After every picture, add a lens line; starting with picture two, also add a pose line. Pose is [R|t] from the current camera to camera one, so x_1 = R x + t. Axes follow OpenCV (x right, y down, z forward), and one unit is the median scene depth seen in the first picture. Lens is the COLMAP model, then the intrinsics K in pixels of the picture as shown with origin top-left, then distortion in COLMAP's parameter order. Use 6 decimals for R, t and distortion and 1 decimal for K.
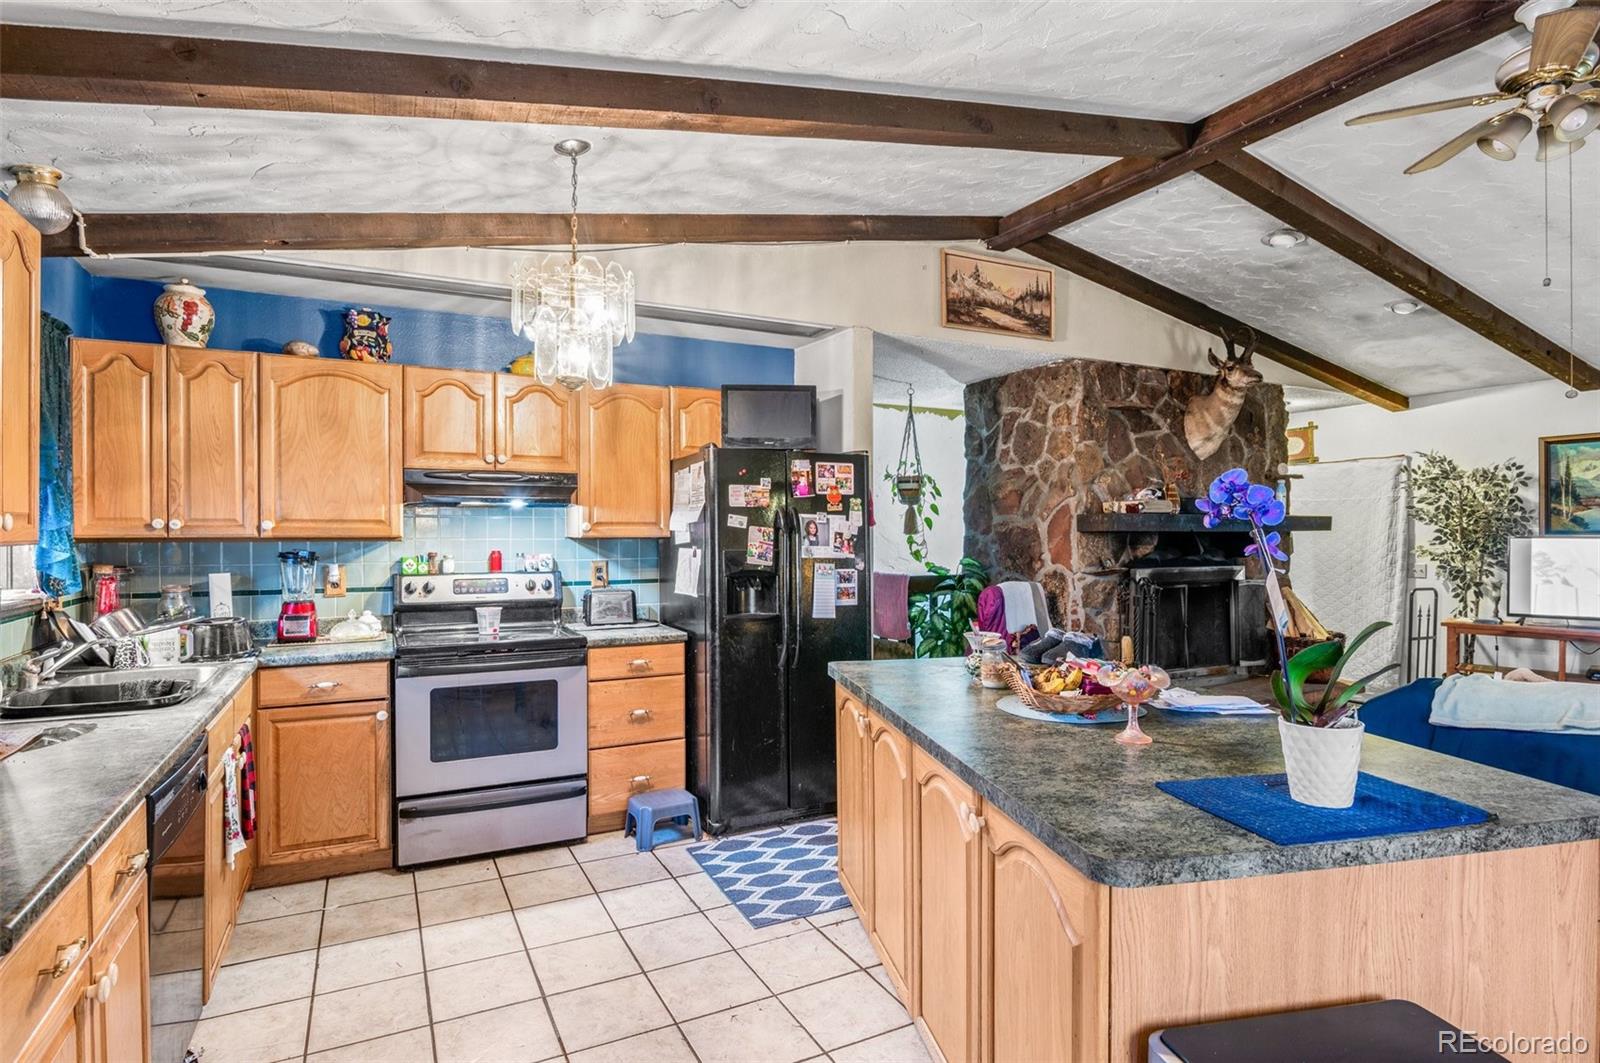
lens RADIAL K [[825.5, 0, 800.0], [0, 825.5, 531.5], [0, 0, 1]] dist [-0.015497, -0.000073]
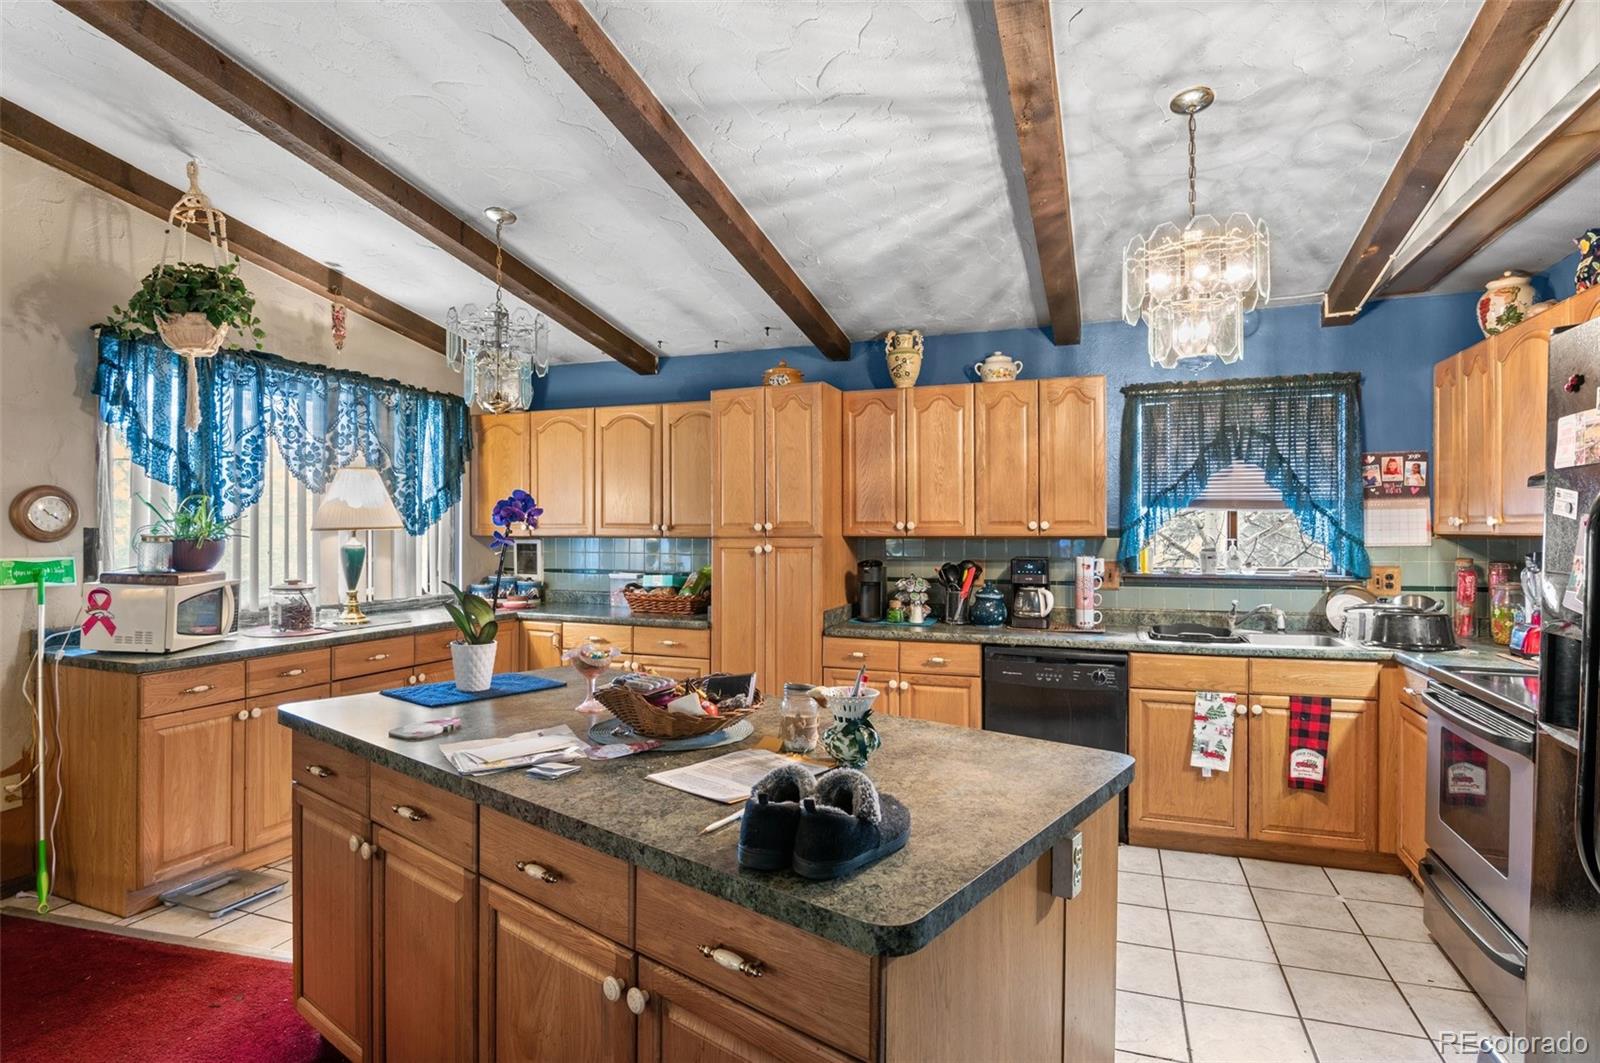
lens RADIAL K [[825.5, 0, 800.0], [0, 825.5, 531.5], [0, 0, 1]] dist [-0.015497, -0.000073]
pose [[-0.739058, -0.001006, -0.673641, 0.441838], [-0.002128, 0.999997, 0.000842, 0.003222], [0.673638, 0.002056, -0.739059, 0.852713]]
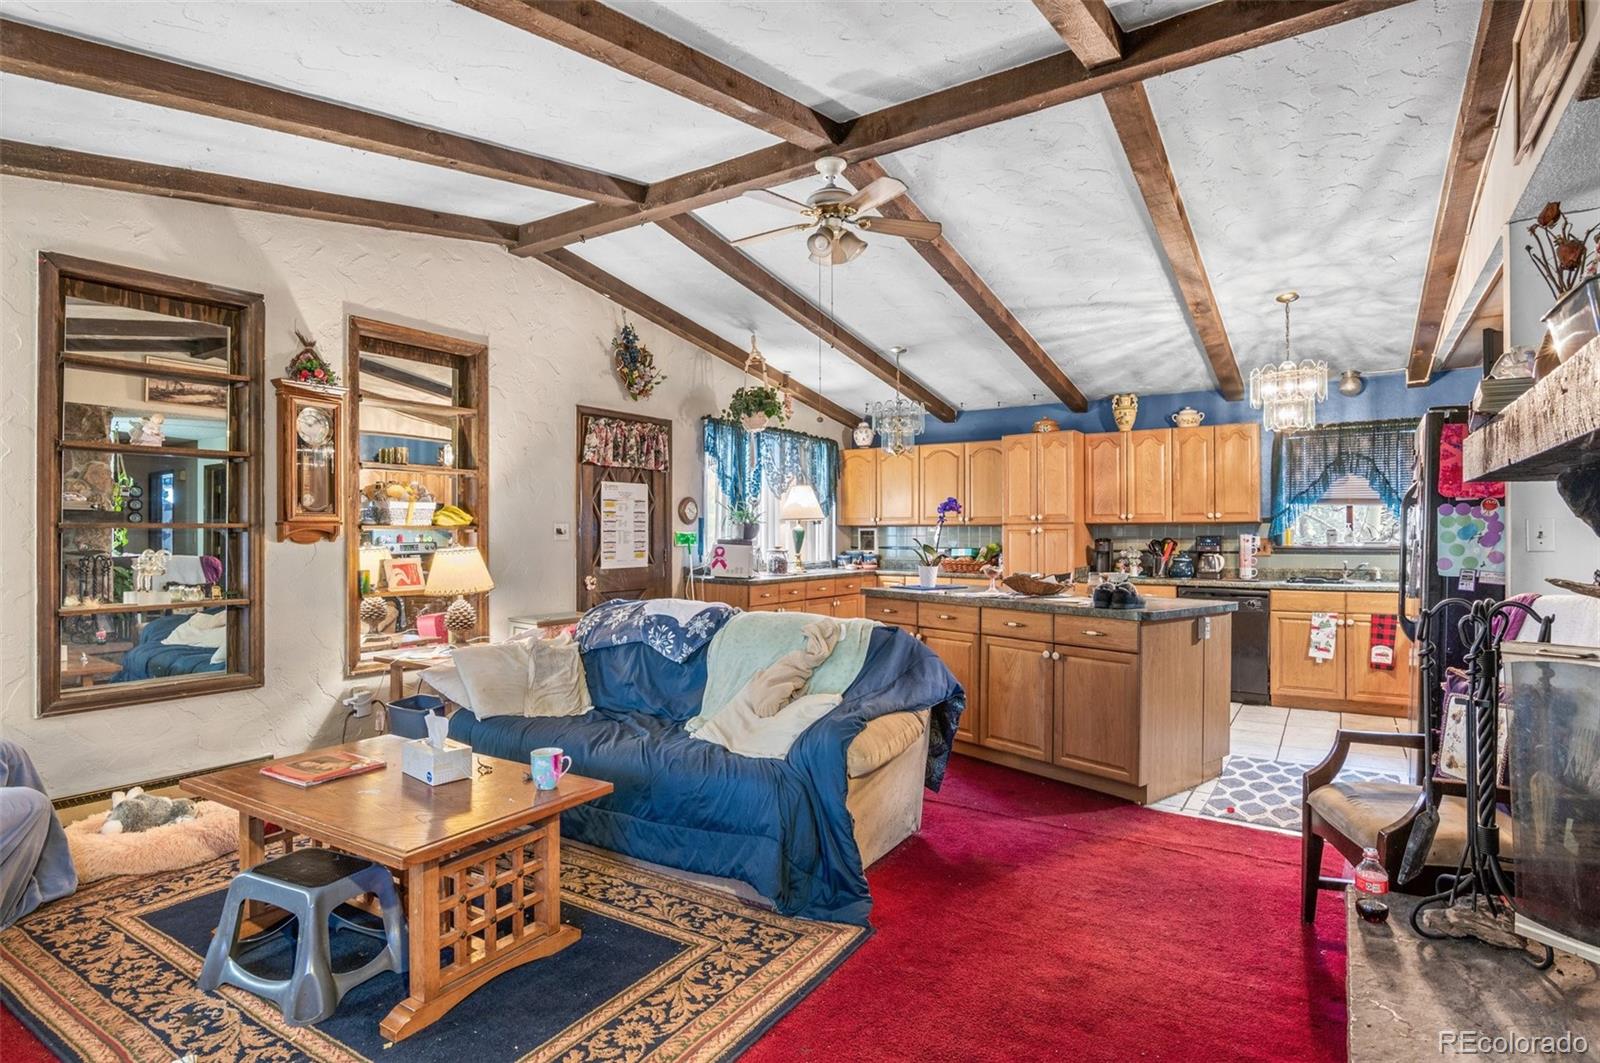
lens RADIAL K [[818.8, 0, 800.0], [0, 818.8, 531.5], [0, 0, 1]] dist [-0.012418, -0.000599]
pose [[-0.870641, -0.003104, -0.491909, 0.944437], [-0.001807, 0.999994, -0.003112, 0.028583], [0.491915, -0.001821, -0.870641, 1.224706]]
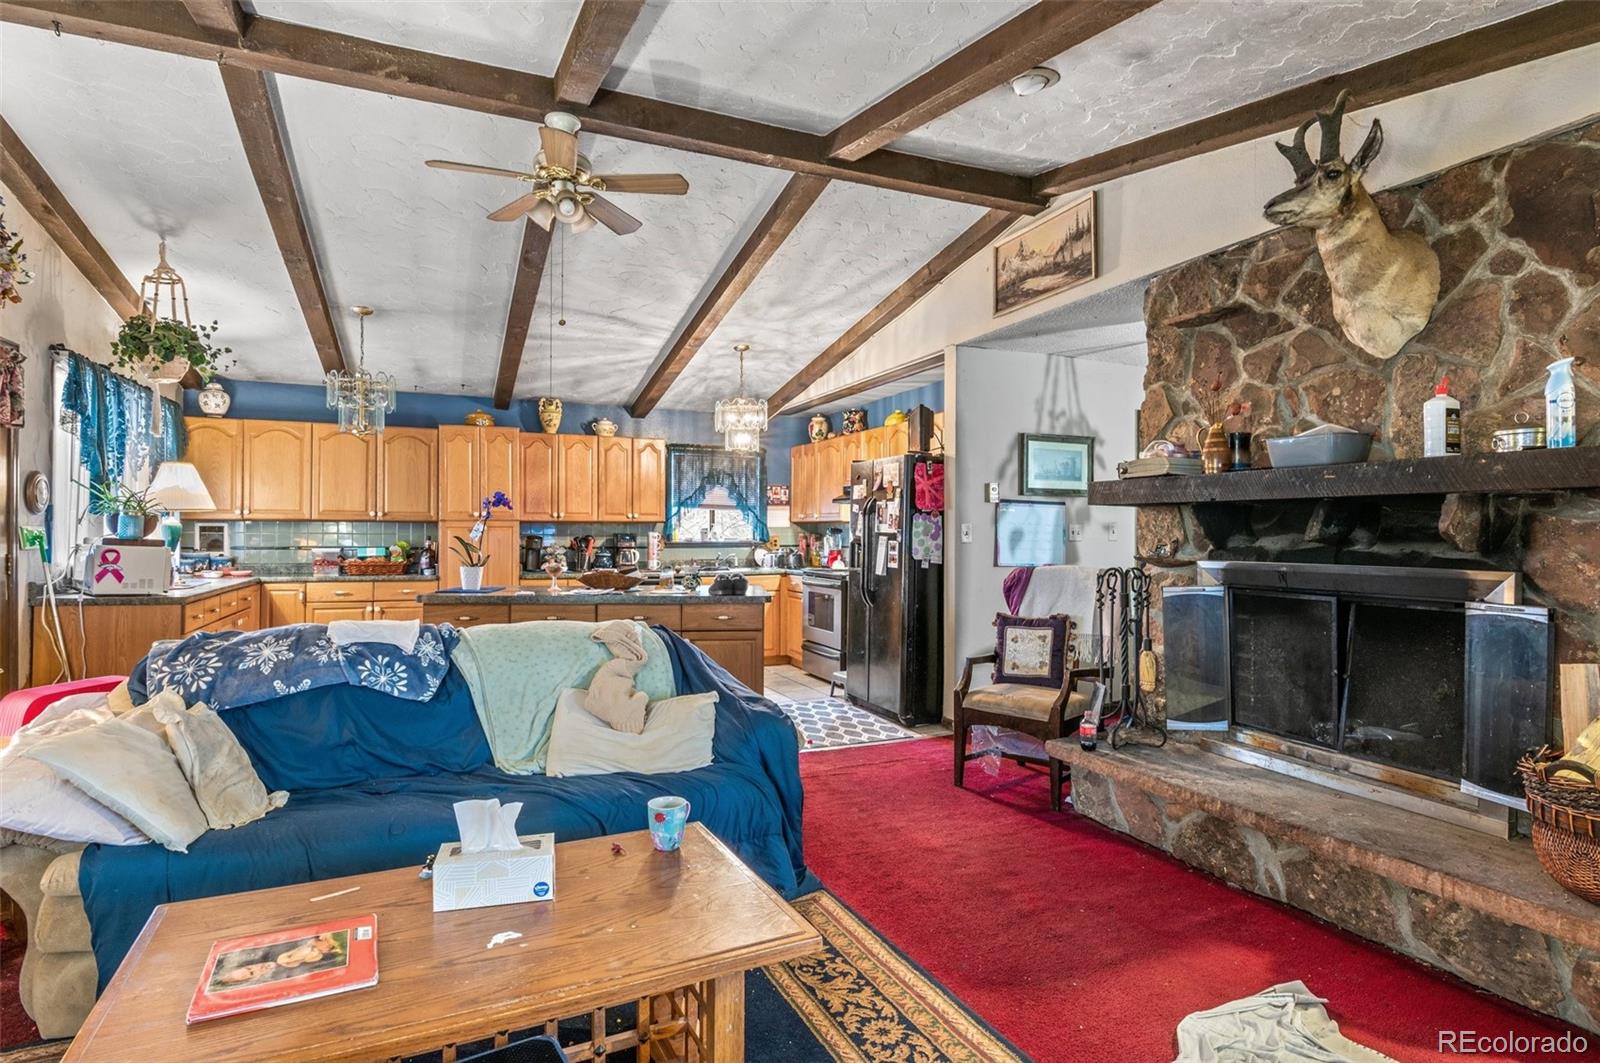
lens RADIAL K [[825.5, 0, 800.0], [0, 825.5, 531.5], [0, 0, 1]] dist [-0.015497, -0.000073]
pose [[-0.053074, -0.002660, -0.998587, 1.233697], [-0.003876, 0.999989, -0.002458, 0.029581], [0.998583, 0.003740, -0.053084, 0.800449]]
